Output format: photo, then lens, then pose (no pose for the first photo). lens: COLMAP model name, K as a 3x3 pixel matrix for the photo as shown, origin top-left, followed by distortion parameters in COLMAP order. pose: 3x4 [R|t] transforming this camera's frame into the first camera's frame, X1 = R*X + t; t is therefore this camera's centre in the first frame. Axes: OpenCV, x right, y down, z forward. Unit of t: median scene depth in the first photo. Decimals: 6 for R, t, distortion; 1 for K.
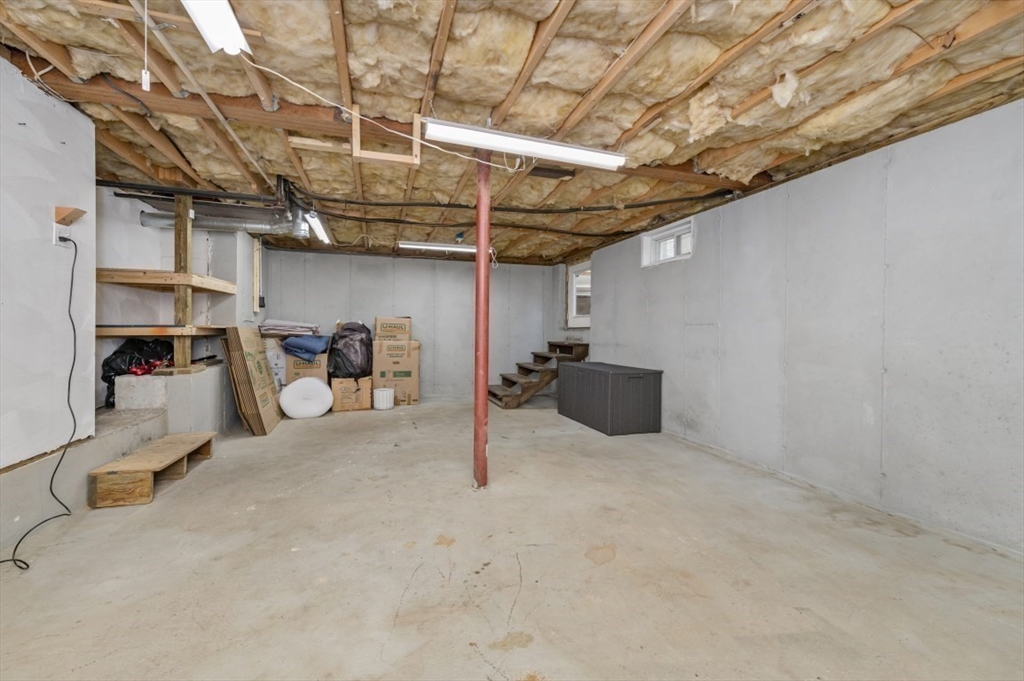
lens RADIAL K [[405.7, 0, 504.9], [0, 405.7, 334.8], [0, 0, 1]] dist [0.000850, 0.000034]
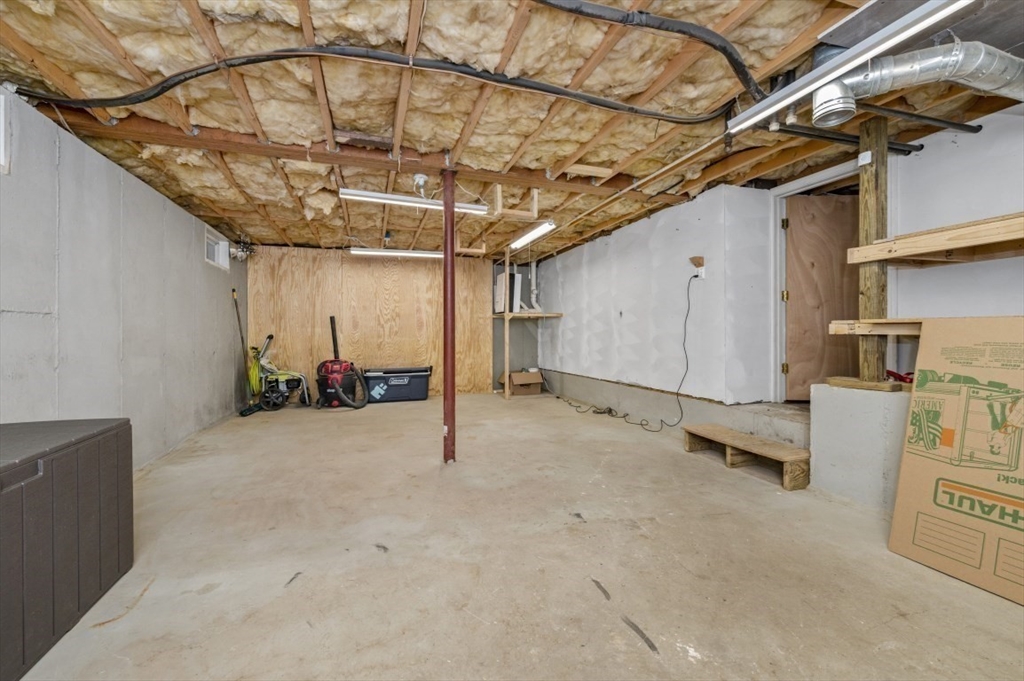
lens RADIAL K [[405.7, 0, 504.9], [0, 405.7, 334.8], [0, 0, 1]] dist [0.000850, 0.000034]
pose [[-0.999867, -0.005056, -0.015506, -0.178924], [-0.005256, 0.999903, 0.012884, -0.005237], [0.015440, 0.012964, -0.999797, 1.938604]]
